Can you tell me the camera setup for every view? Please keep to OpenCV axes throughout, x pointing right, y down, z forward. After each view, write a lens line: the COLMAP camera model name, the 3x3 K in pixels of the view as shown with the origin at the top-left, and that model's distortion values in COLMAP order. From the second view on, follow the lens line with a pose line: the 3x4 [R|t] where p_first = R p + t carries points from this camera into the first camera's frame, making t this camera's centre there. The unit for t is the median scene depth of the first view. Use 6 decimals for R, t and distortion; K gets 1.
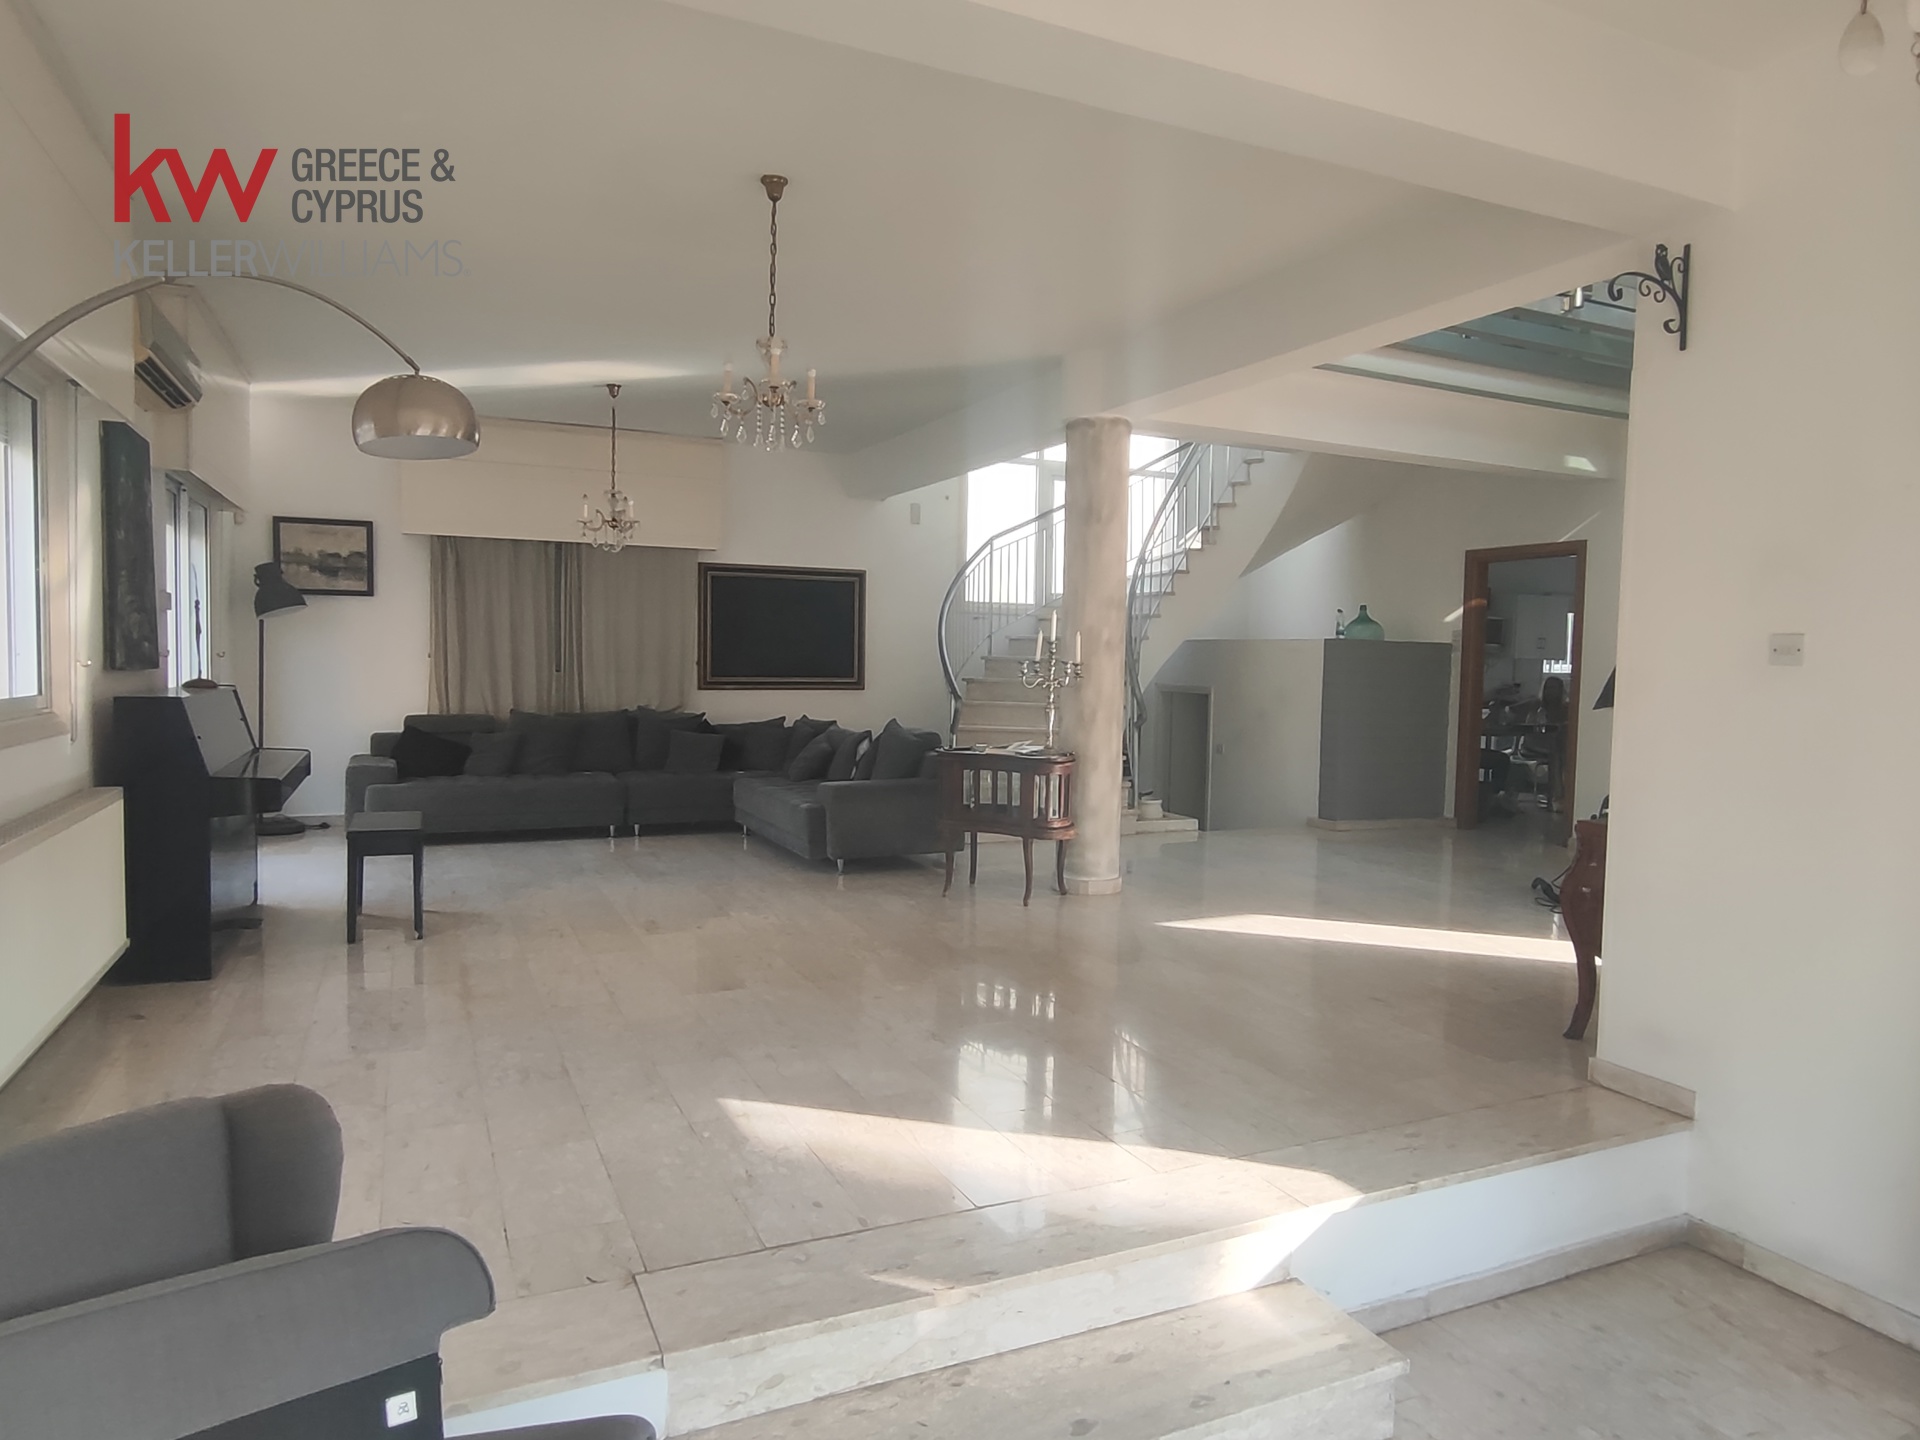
lens RADIAL K [[1188.9, 0, 958.6], [0, 1188.9, 719.0], [0, 0, 1]] dist [-0.006550, 0.003950]
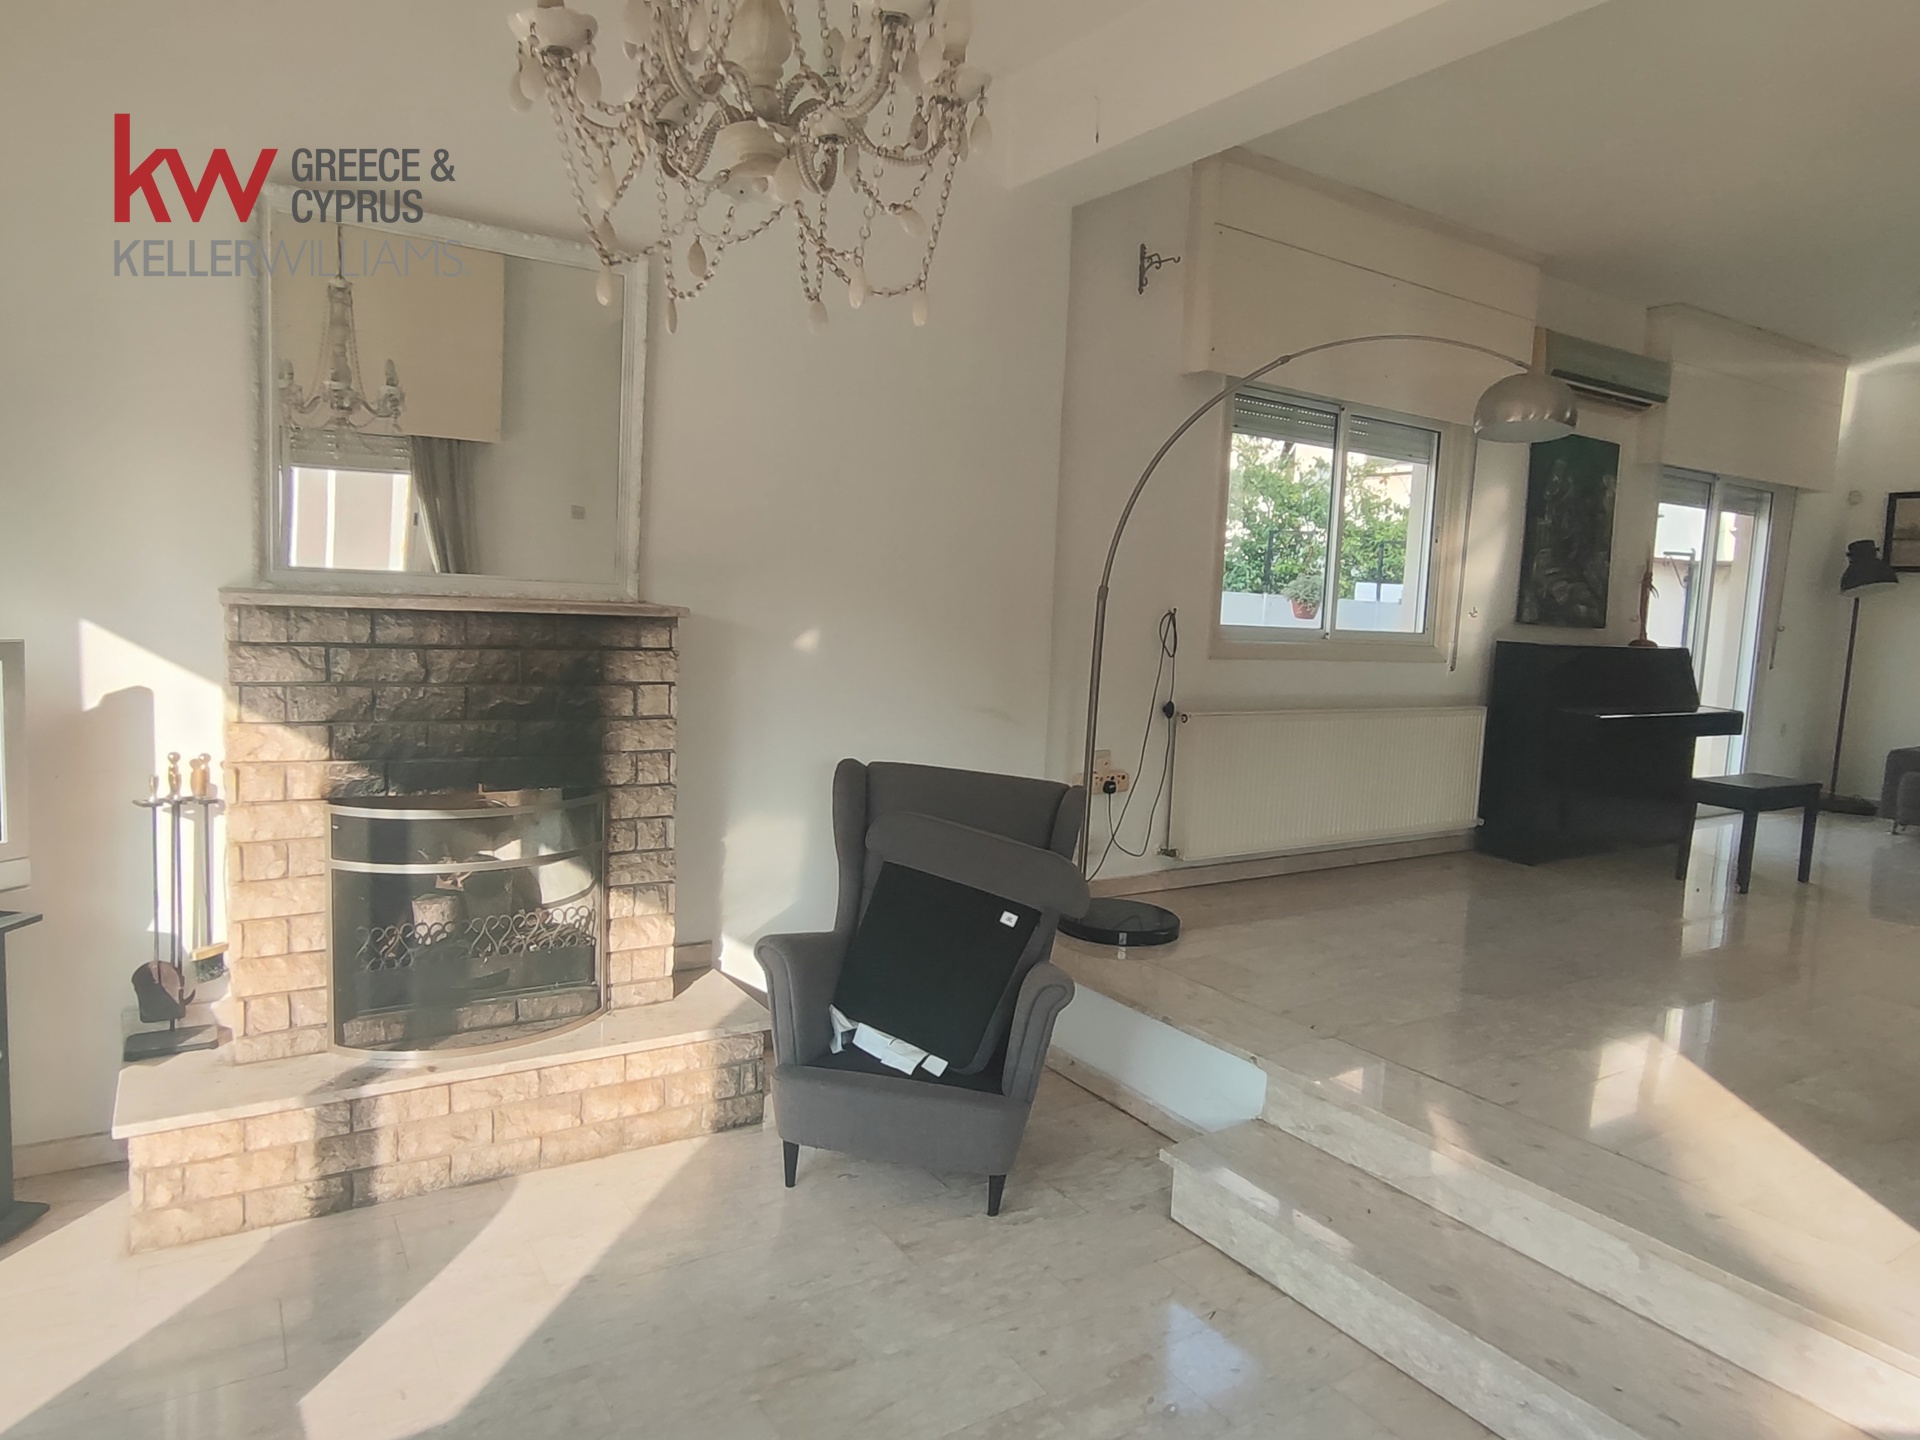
lens RADIAL K [[1188.9, 0, 953.8], [0, 1188.9, 709.9], [0, 0, 1]] dist [-0.006550, 0.003950]
pose [[0.141952, 0.079940, -0.986640, 0.594886], [-0.093718, 0.993342, 0.066999, 0.028834], [0.985427, 0.082956, 0.148498, 0.208567]]
